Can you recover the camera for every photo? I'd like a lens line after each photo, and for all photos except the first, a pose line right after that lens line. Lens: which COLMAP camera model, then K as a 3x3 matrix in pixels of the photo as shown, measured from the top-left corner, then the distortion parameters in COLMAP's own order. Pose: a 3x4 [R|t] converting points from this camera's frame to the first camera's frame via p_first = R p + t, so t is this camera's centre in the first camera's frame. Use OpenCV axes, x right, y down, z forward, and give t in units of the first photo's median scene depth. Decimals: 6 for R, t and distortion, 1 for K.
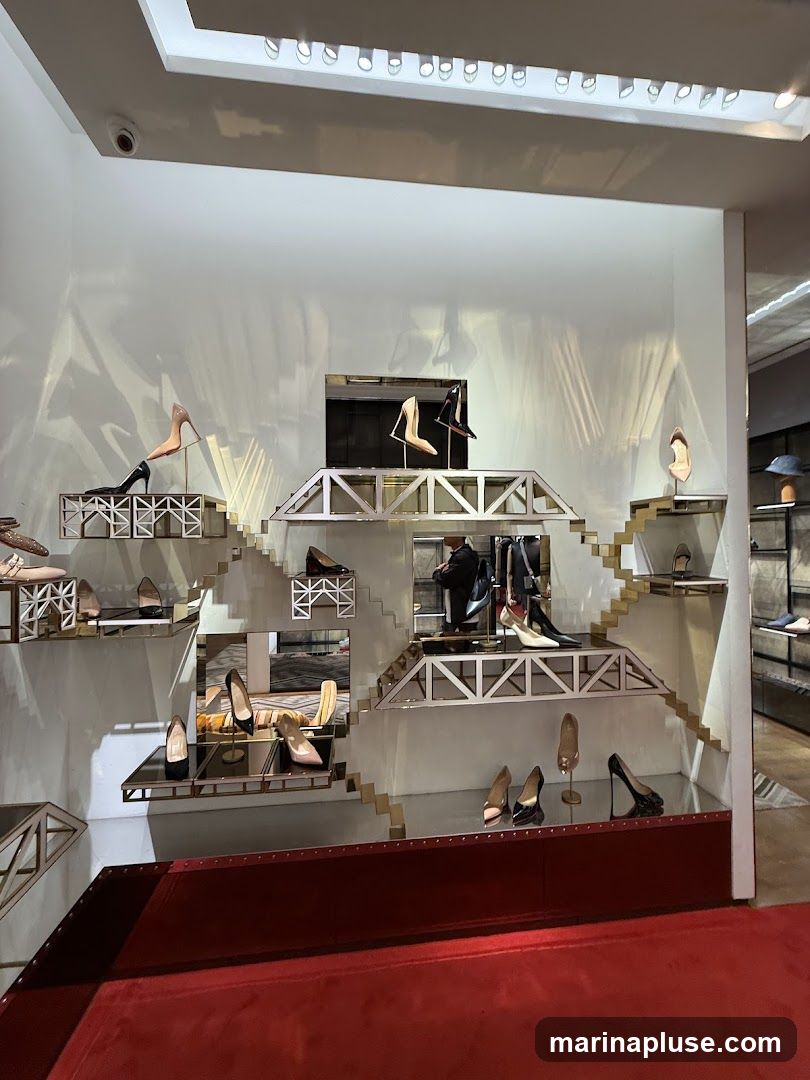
lens RADIAL K [[444.7, 0, 405.0], [0, 444.7, 540.0], [0, 0, 1]] dist [-0.001546, -0.000113]
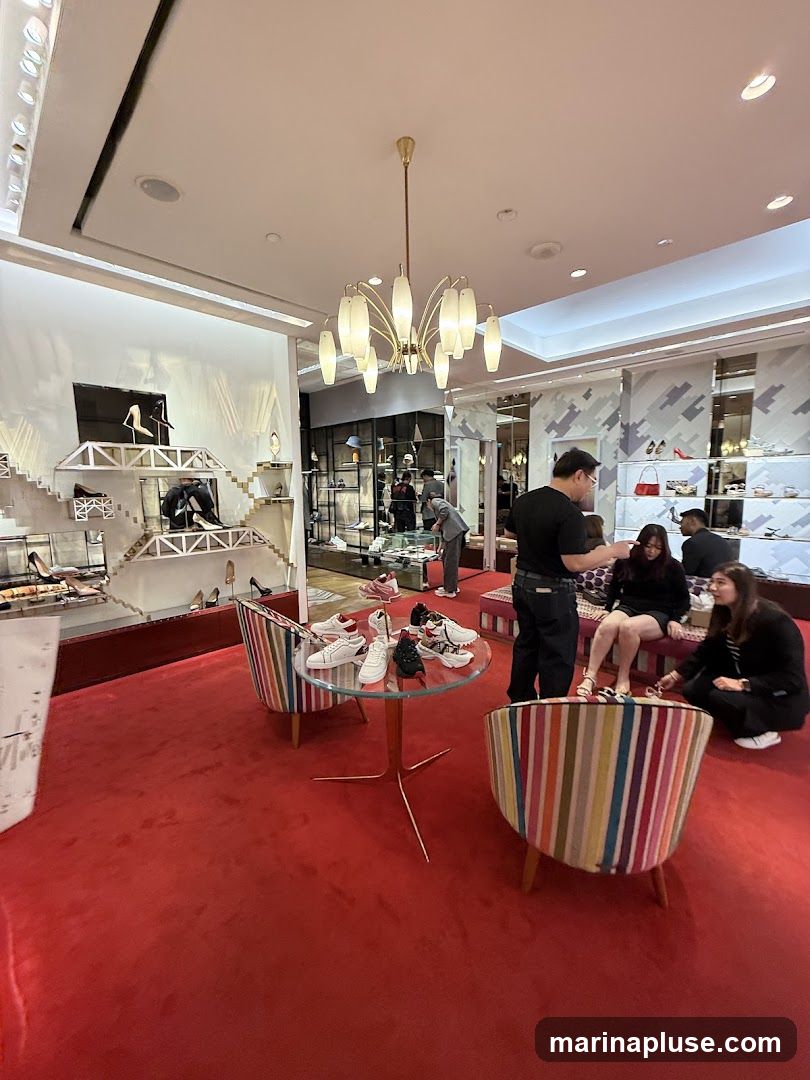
lens RADIAL K [[428.9, 0, 405.0], [0, 428.9, 540.0], [0, 0, 1]] dist [-0.001015, -0.000034]
pose [[0.782366, -0.080654, 0.617575, -0.254341], [-0.000011, 0.991578, 0.129511, 0.017018], [-0.622819, -0.101332, 0.775776, -1.175387]]
